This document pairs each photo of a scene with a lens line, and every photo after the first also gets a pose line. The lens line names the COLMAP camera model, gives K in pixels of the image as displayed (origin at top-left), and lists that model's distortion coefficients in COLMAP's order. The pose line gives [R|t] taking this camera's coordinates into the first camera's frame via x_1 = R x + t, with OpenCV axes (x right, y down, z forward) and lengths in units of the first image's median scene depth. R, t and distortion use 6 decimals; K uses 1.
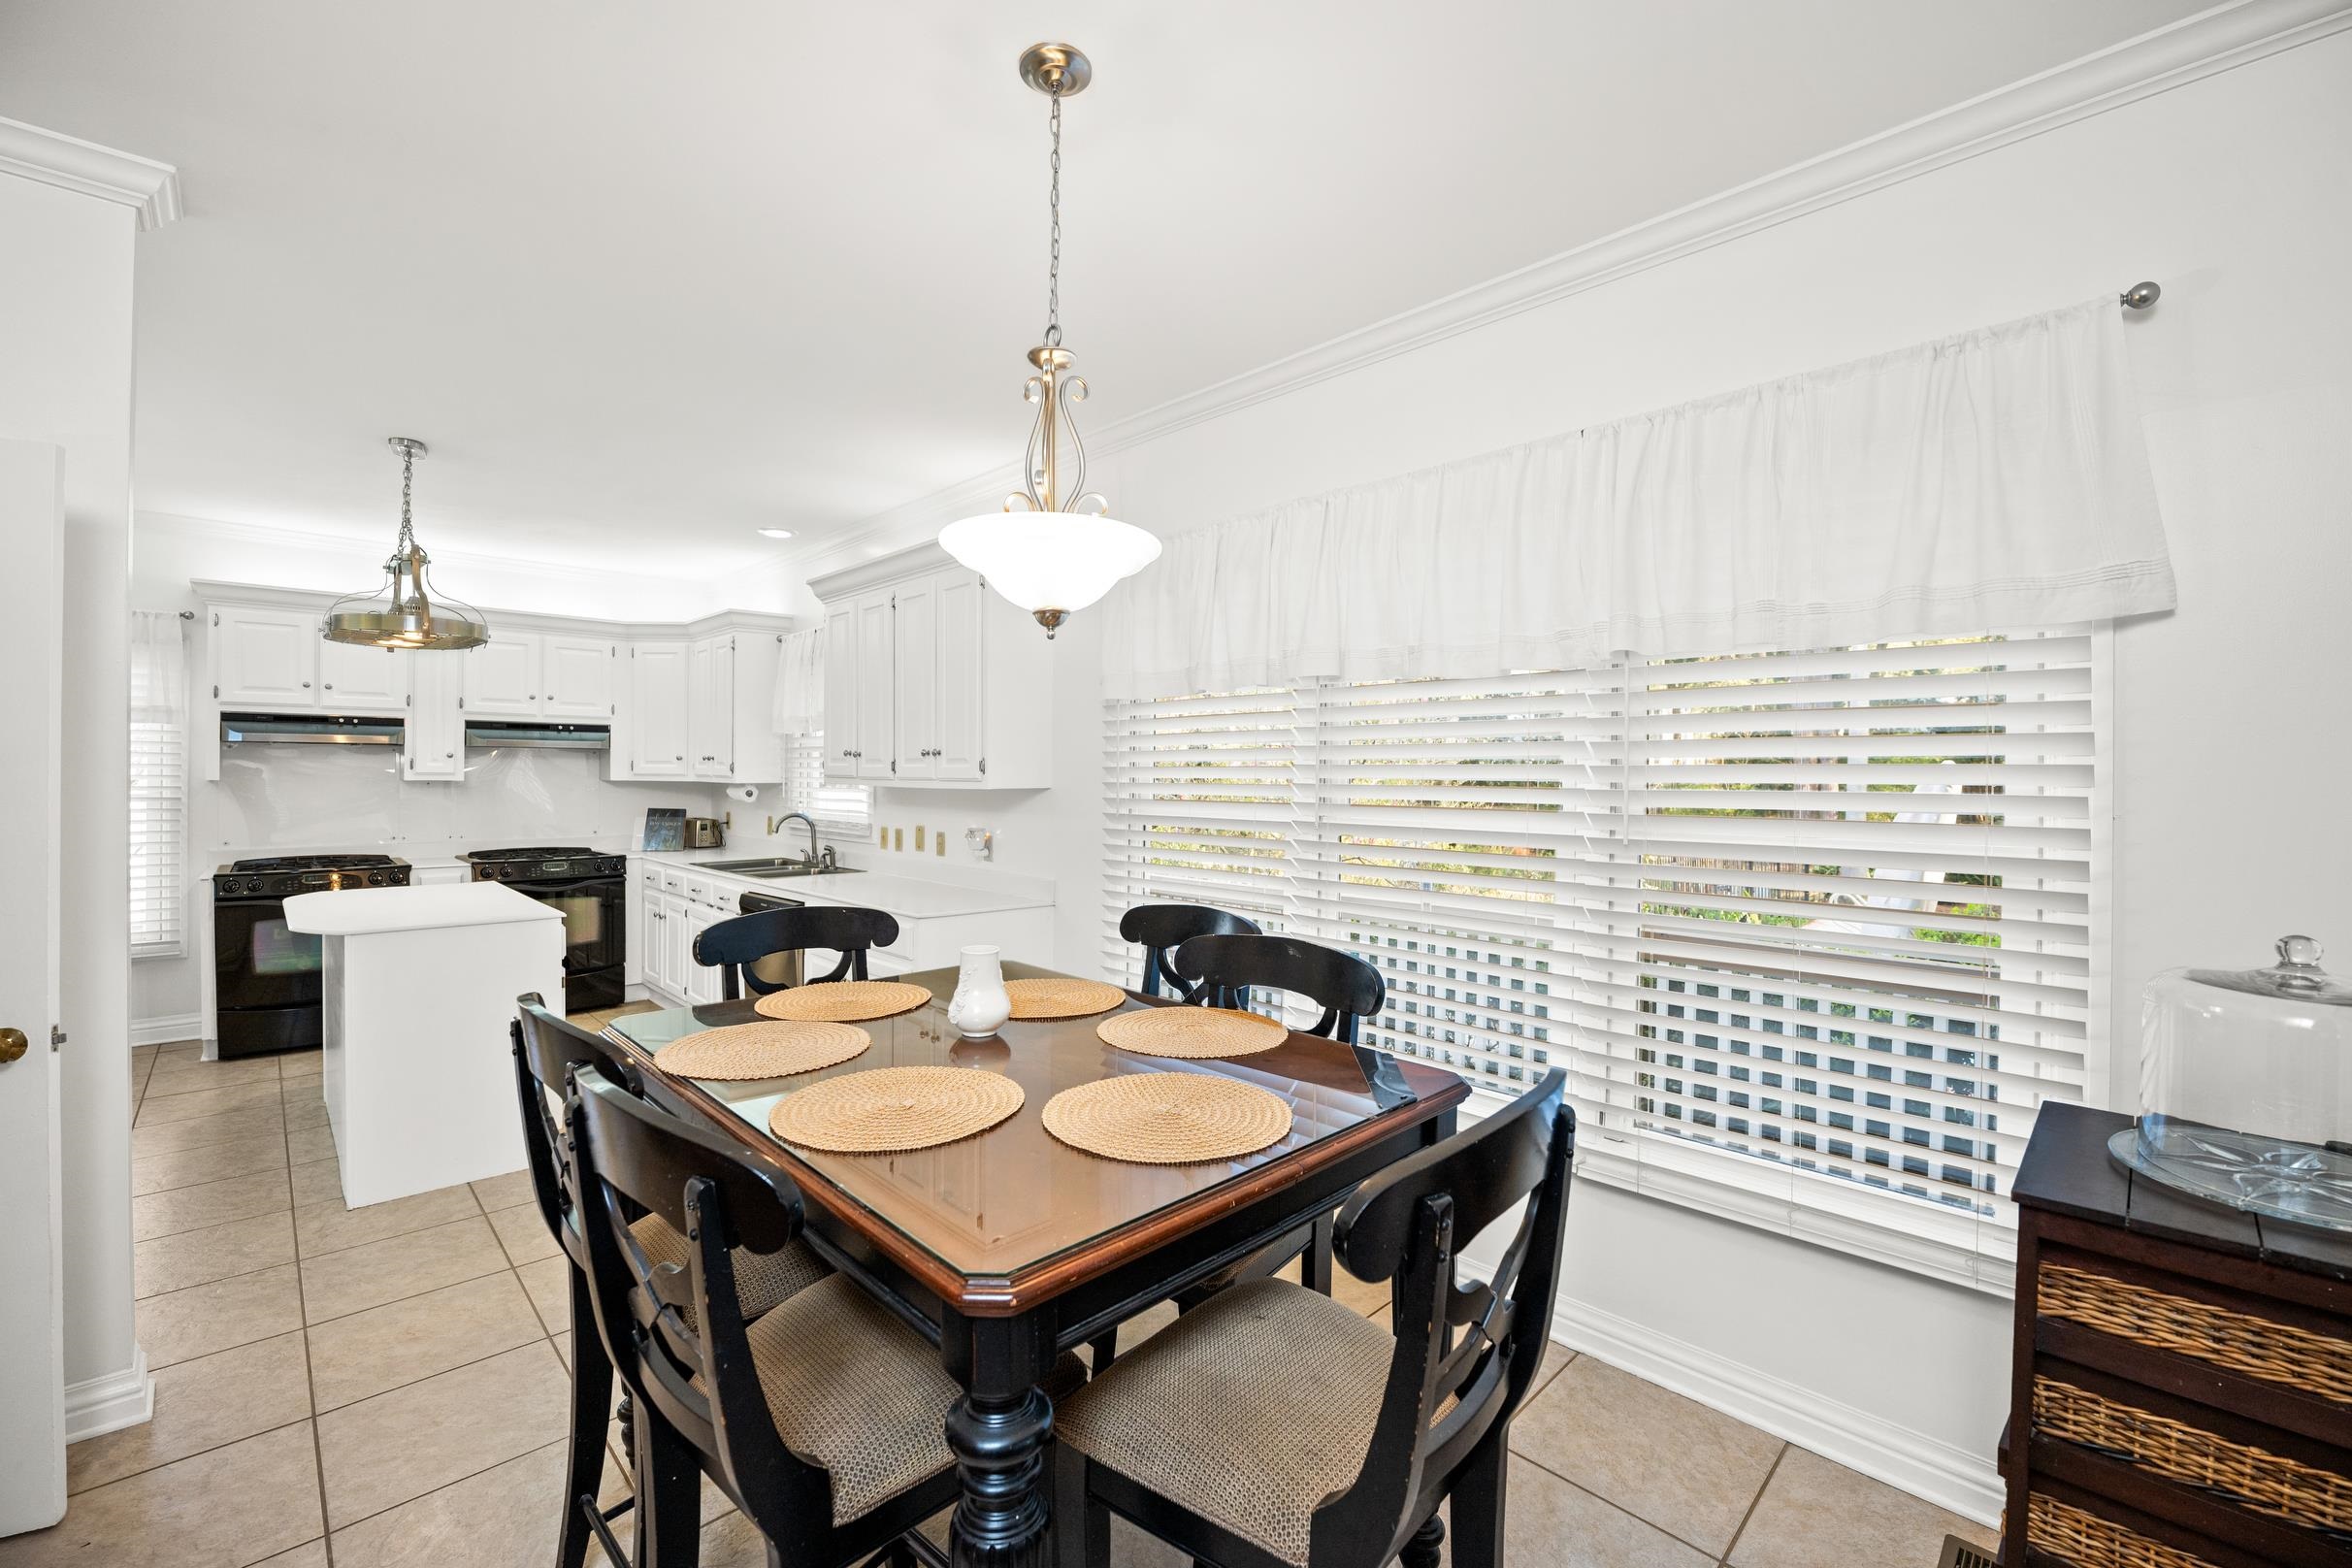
lens RADIAL K [[968.9, 0, 1186.6], [0, 968.9, 775.2], [0, 0, 1]] dist [0.000362, 0.000353]
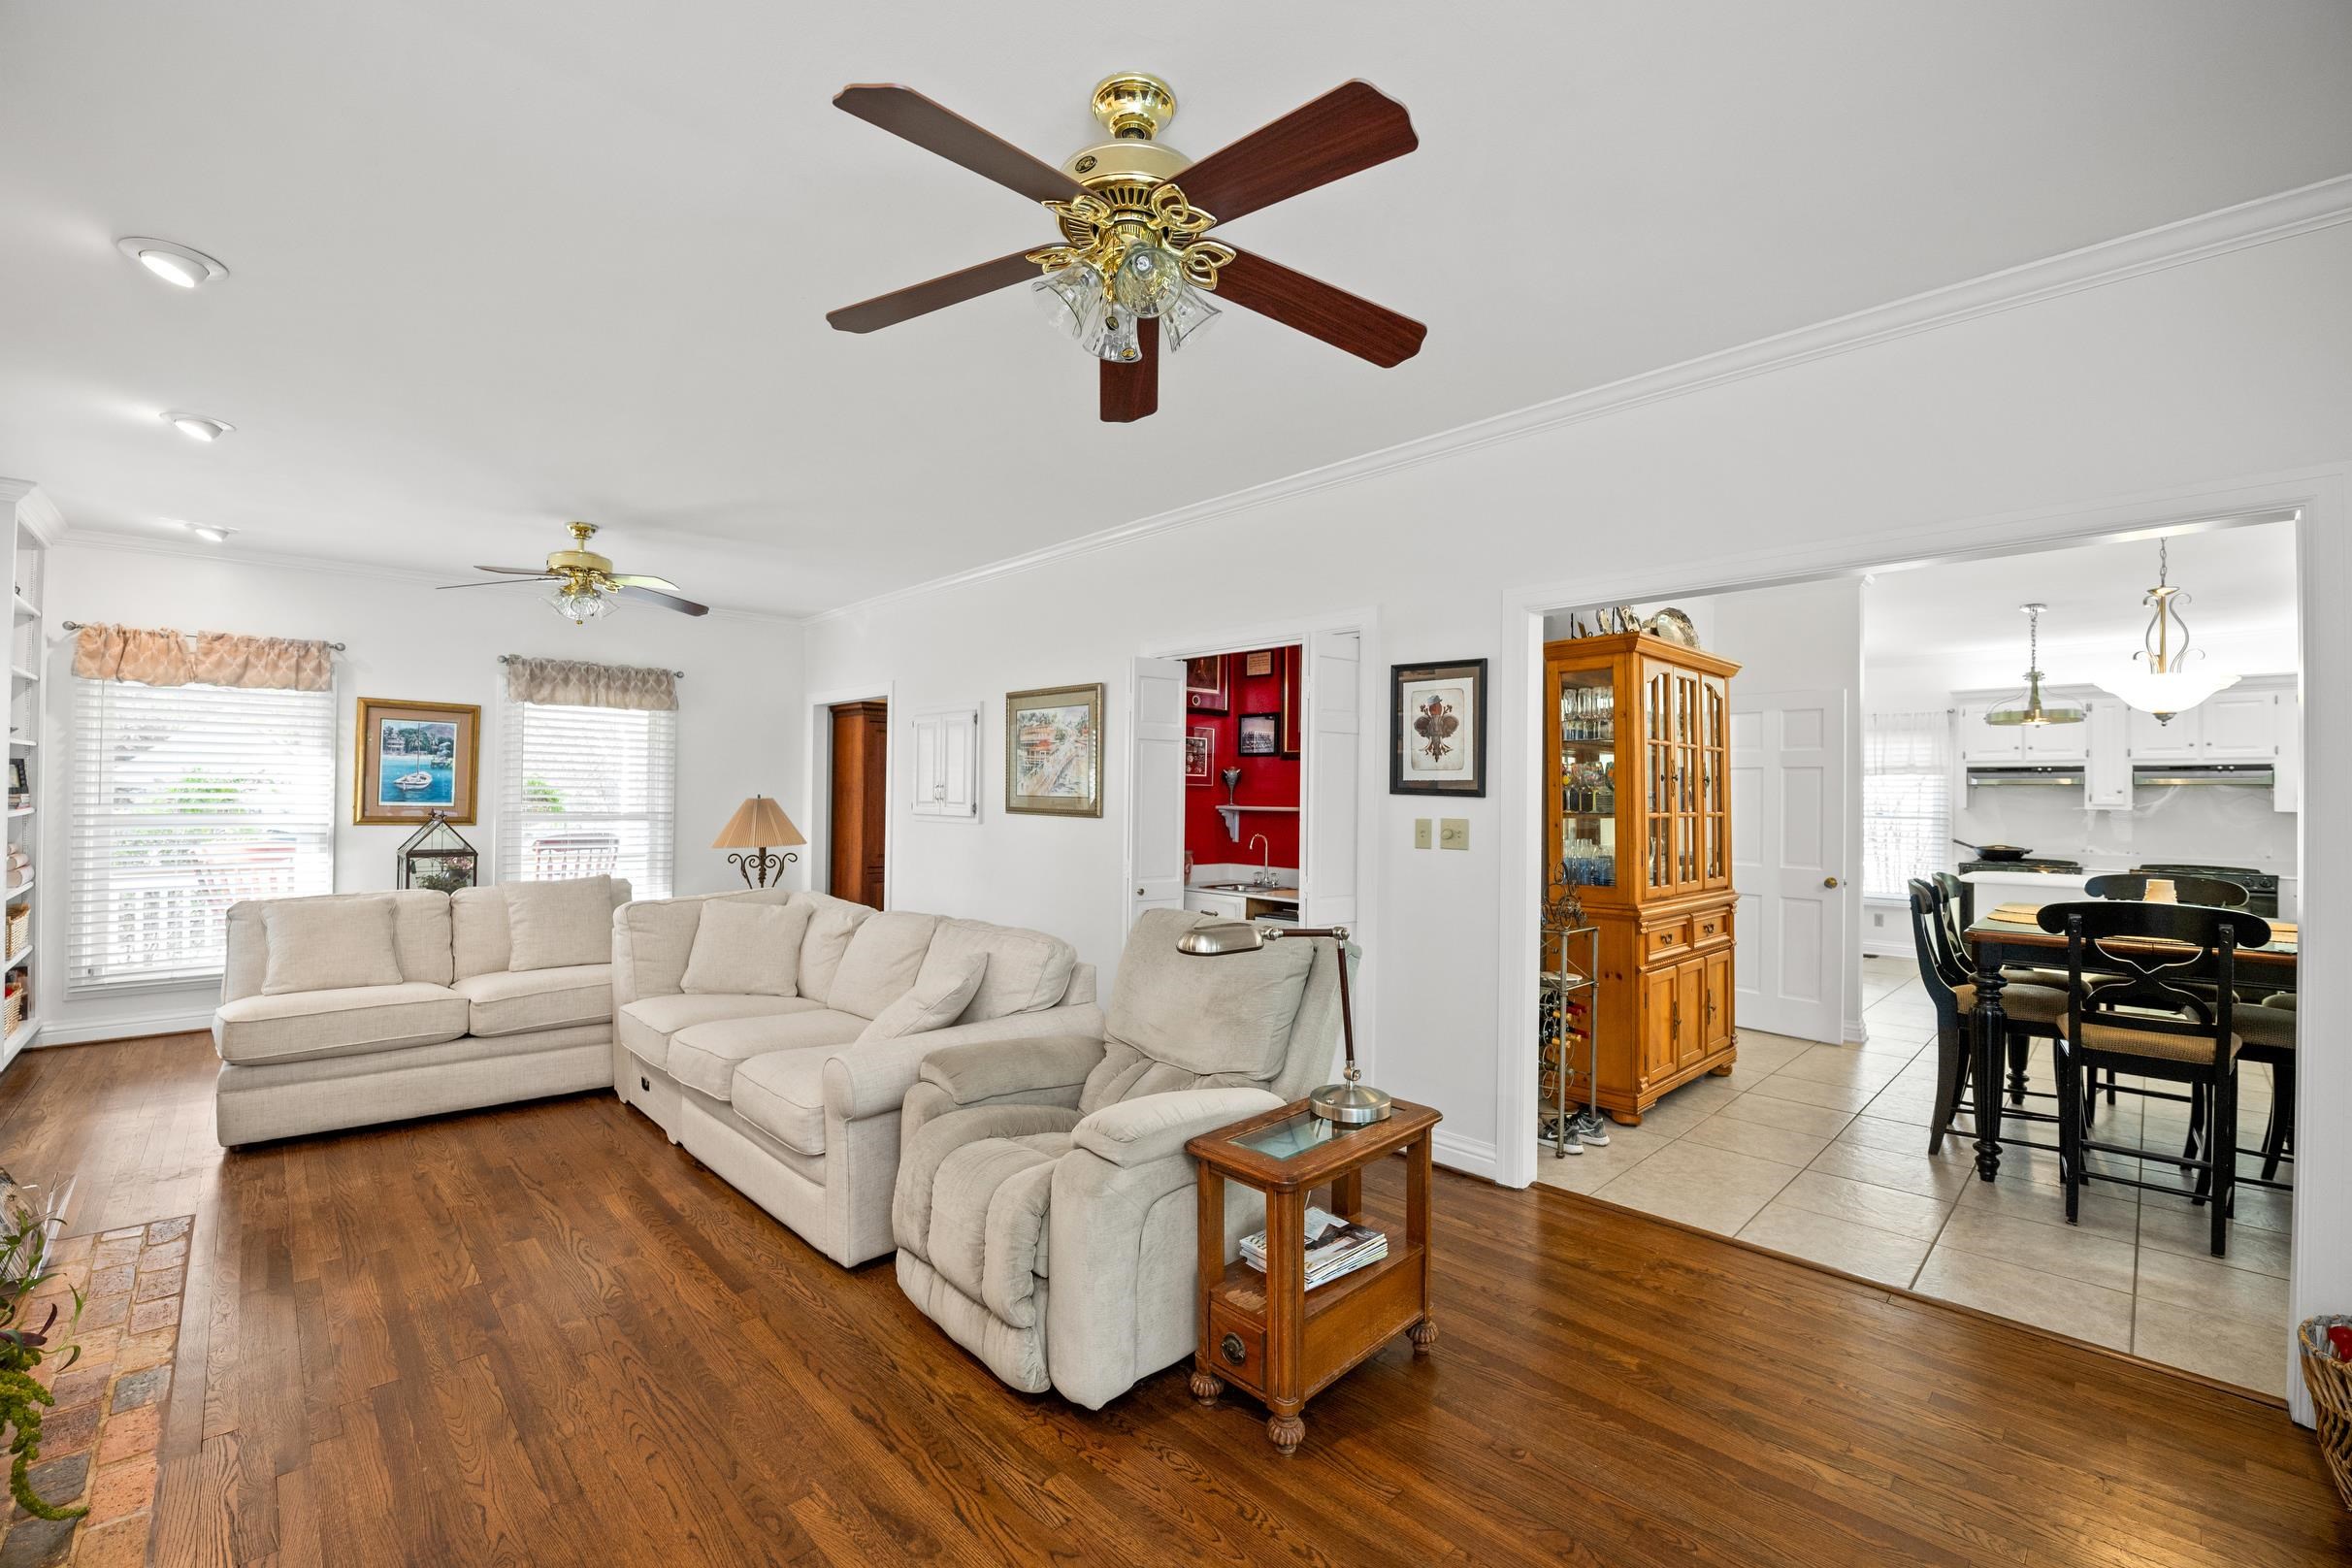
lens RADIAL K [[968.9, 0, 1186.6], [0, 968.9, 775.2], [0, 0, 1]] dist [0.000362, 0.000353]
pose [[0.004610, -0.026442, -0.999640, 0.669825], [-0.013649, 0.999556, -0.026503, 0.011594], [0.999896, 0.013767, 0.004247, -0.353857]]
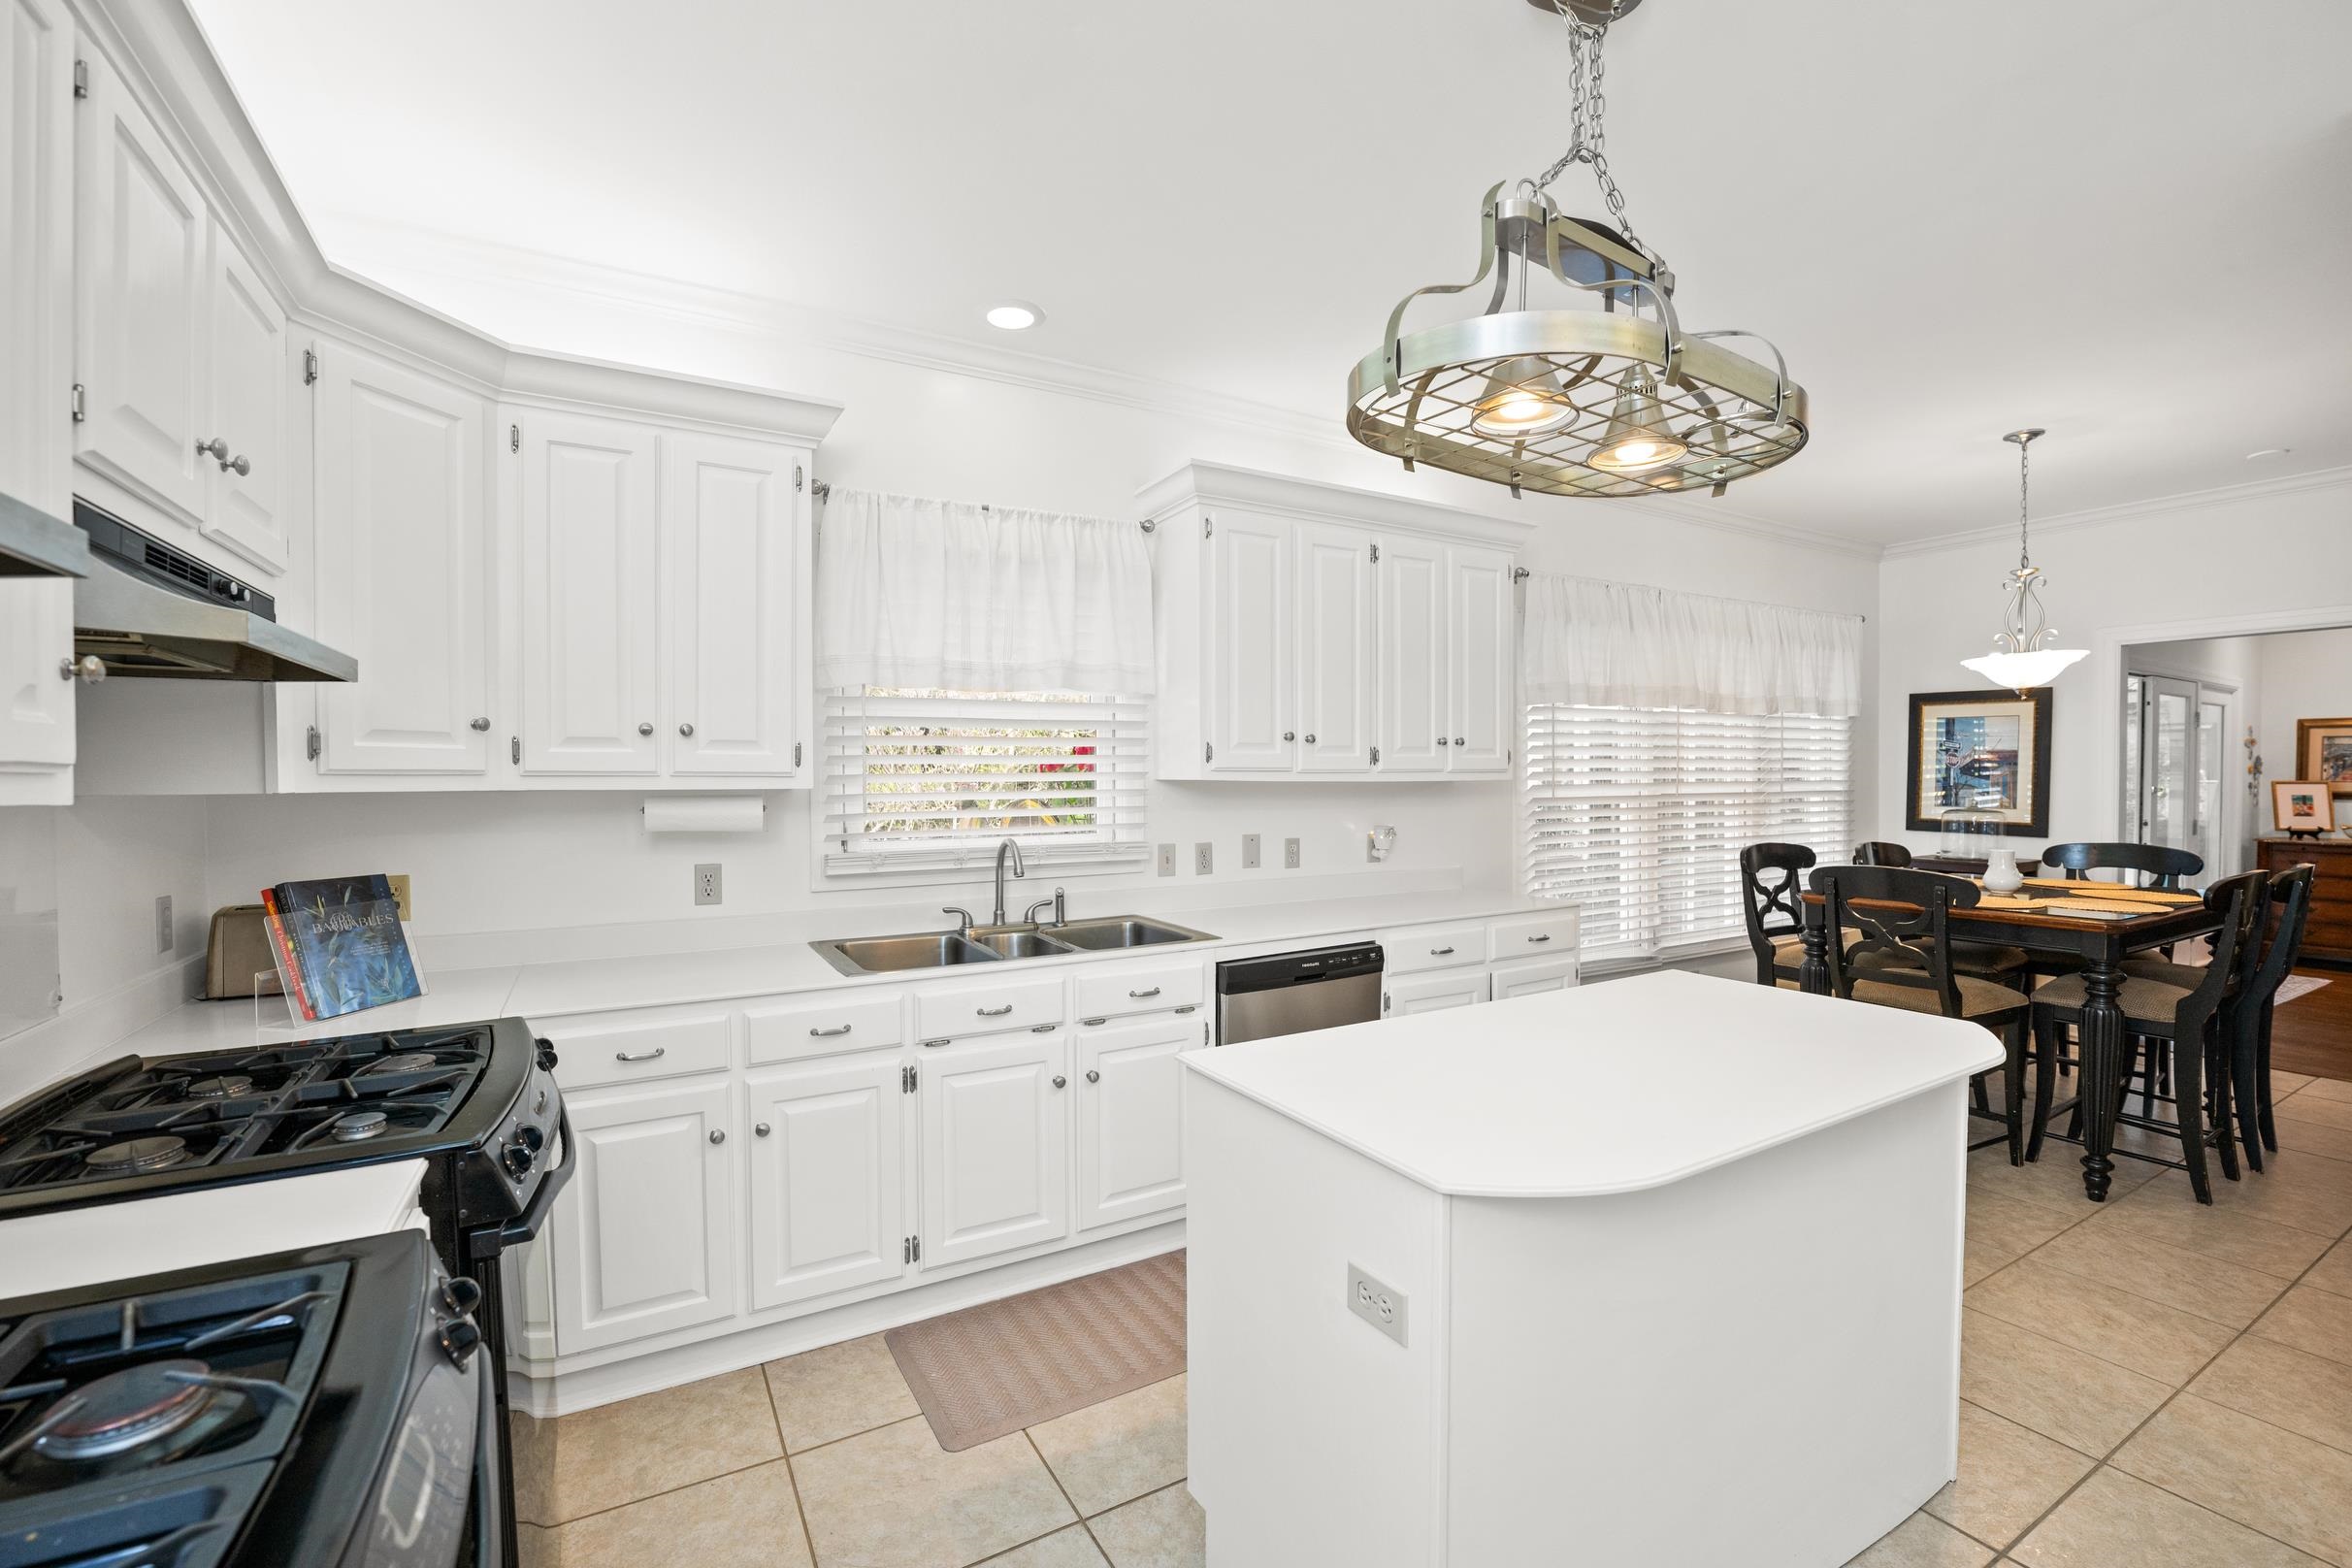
lens RADIAL K [[968.9, 0, 1186.6], [0, 968.9, 775.2], [0, 0, 1]] dist [0.000362, 0.000353]
pose [[0.243557, -0.016893, 0.969739, -1.029749], [0.006909, 0.999853, 0.015682, -0.006810], [-0.969862, 0.002881, 0.243638, 0.865559]]
